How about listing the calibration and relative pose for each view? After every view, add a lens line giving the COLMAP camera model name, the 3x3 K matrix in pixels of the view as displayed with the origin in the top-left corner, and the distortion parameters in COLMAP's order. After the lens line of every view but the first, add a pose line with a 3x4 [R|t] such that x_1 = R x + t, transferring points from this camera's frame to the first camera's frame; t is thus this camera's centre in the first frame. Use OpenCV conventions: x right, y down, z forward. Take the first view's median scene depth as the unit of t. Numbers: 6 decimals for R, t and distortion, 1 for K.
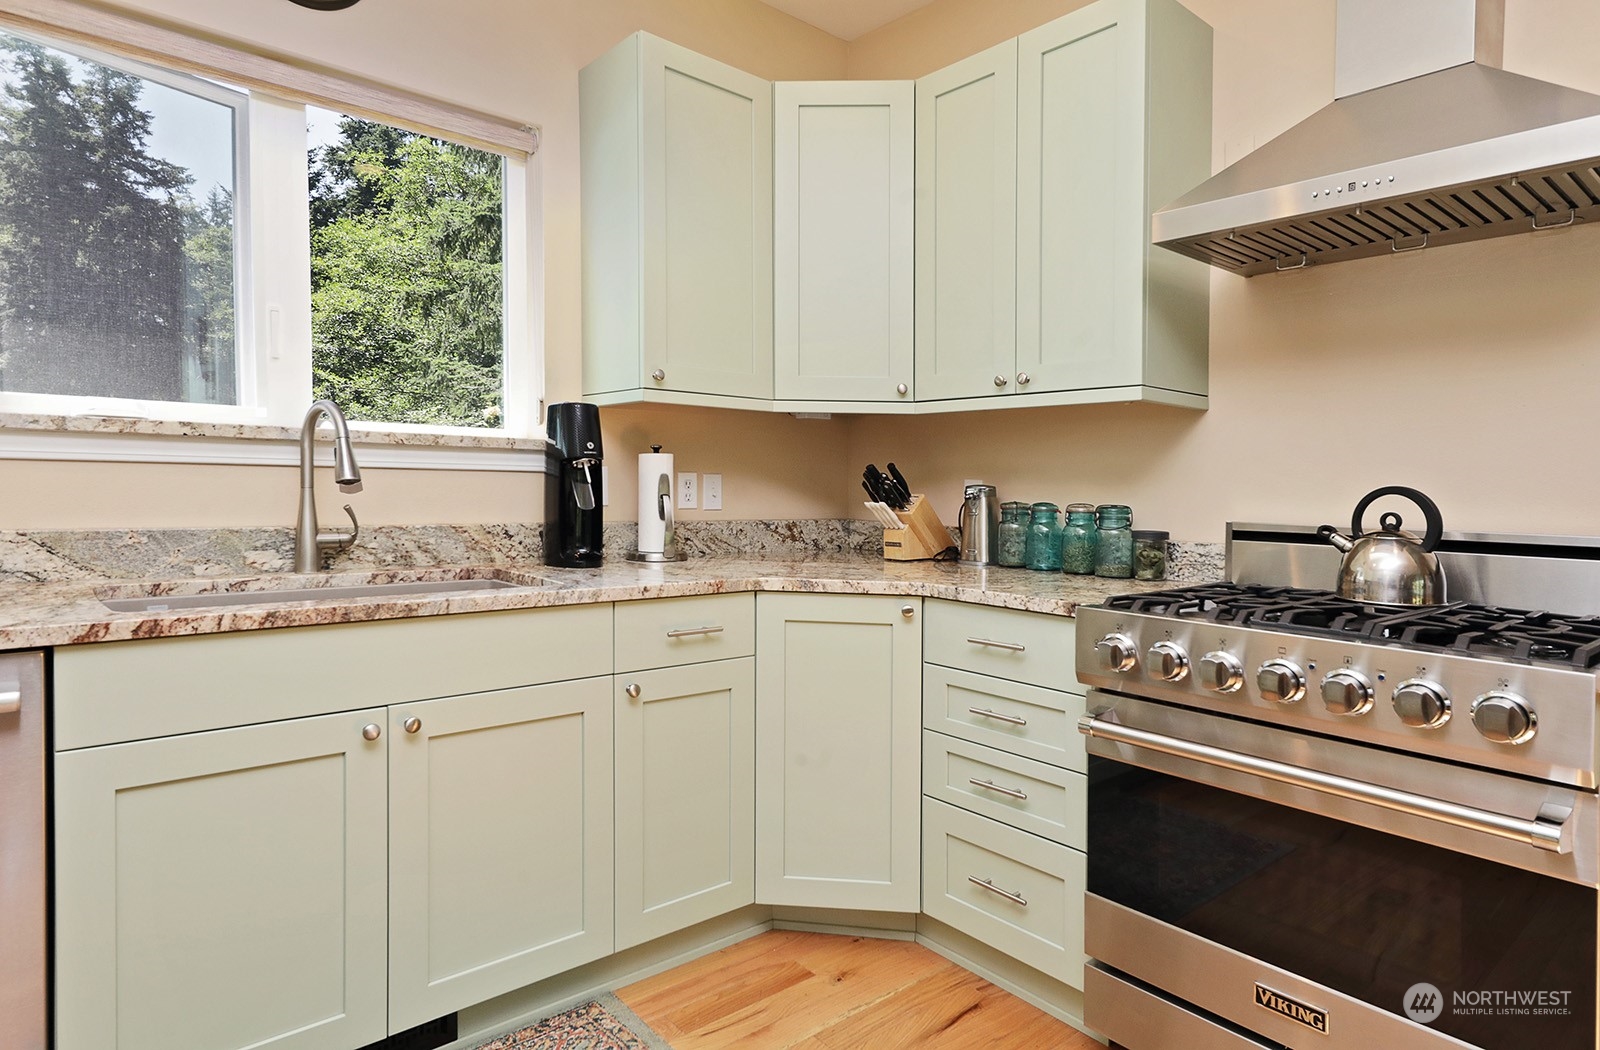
lens RADIAL K [[906.3, 0, 801.9], [0, 906.3, 522.2], [0, 0, 1]] dist [-0.001924, -0.000515]
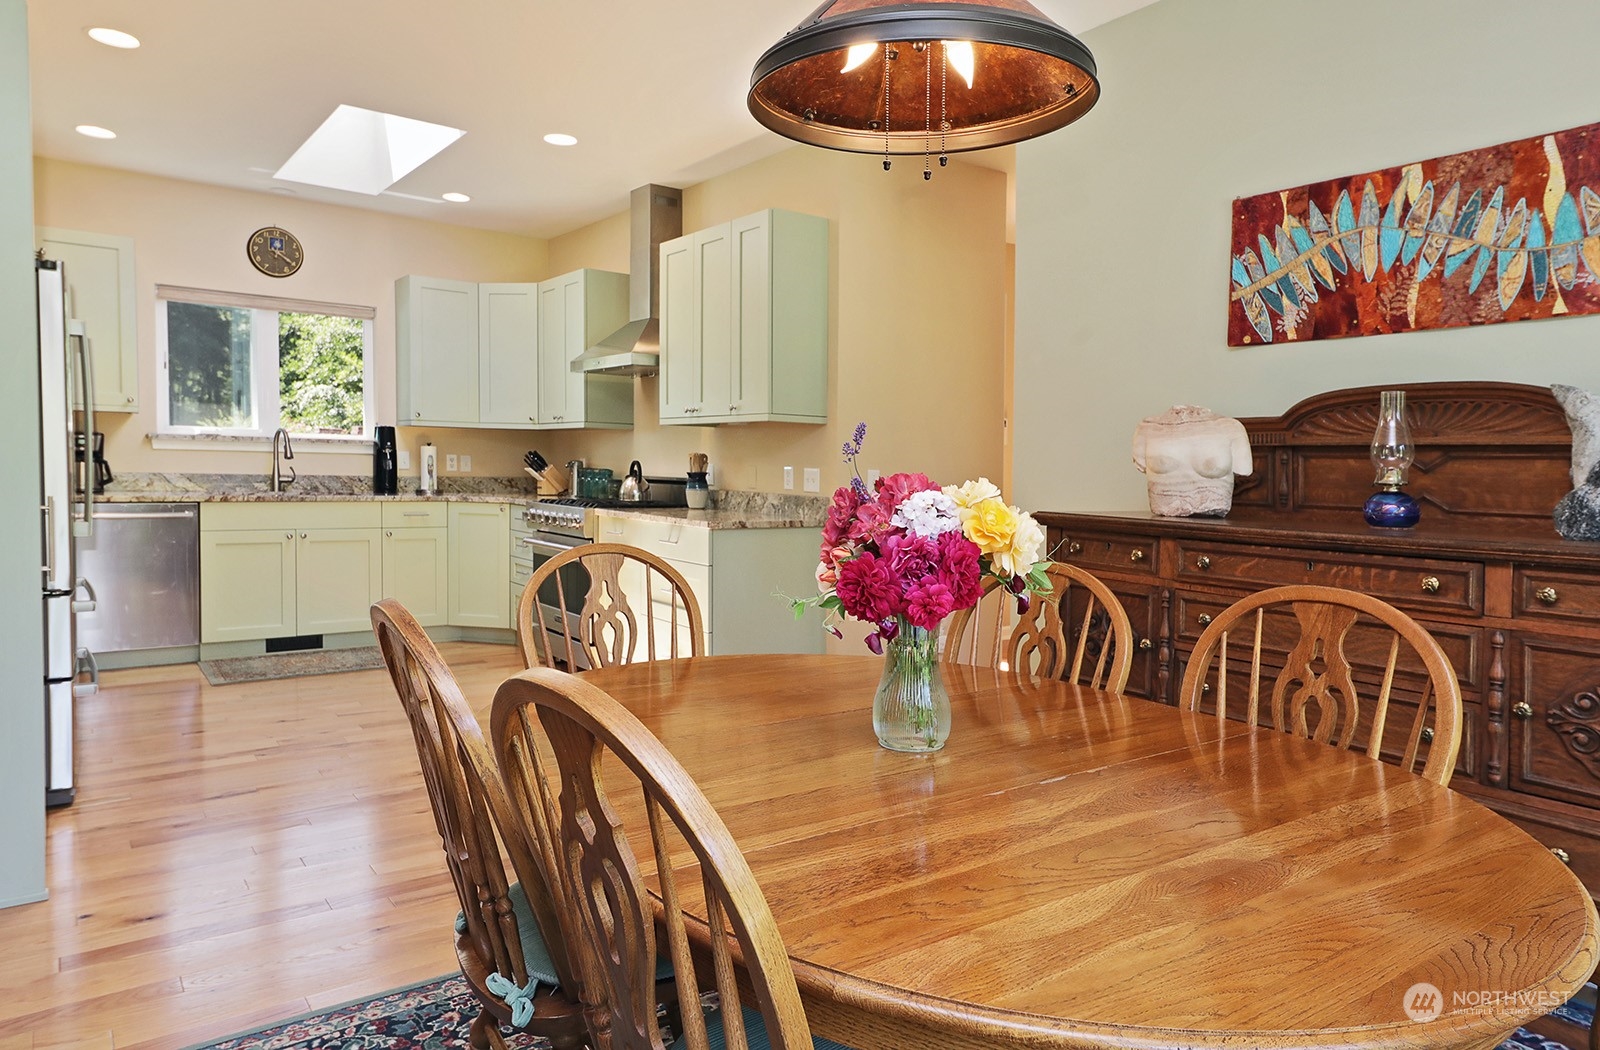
lens RADIAL K [[1040.0, 0, 797.6], [0, 1040.0, 516.1], [0, 0, 1]] dist [0.003137, 0.000962]
pose [[0.996049, 0.007568, -0.088477, 1.093027], [-0.007358, 0.999969, 0.002701, 0.094308], [0.088495, -0.002039, 0.996075, -1.669351]]
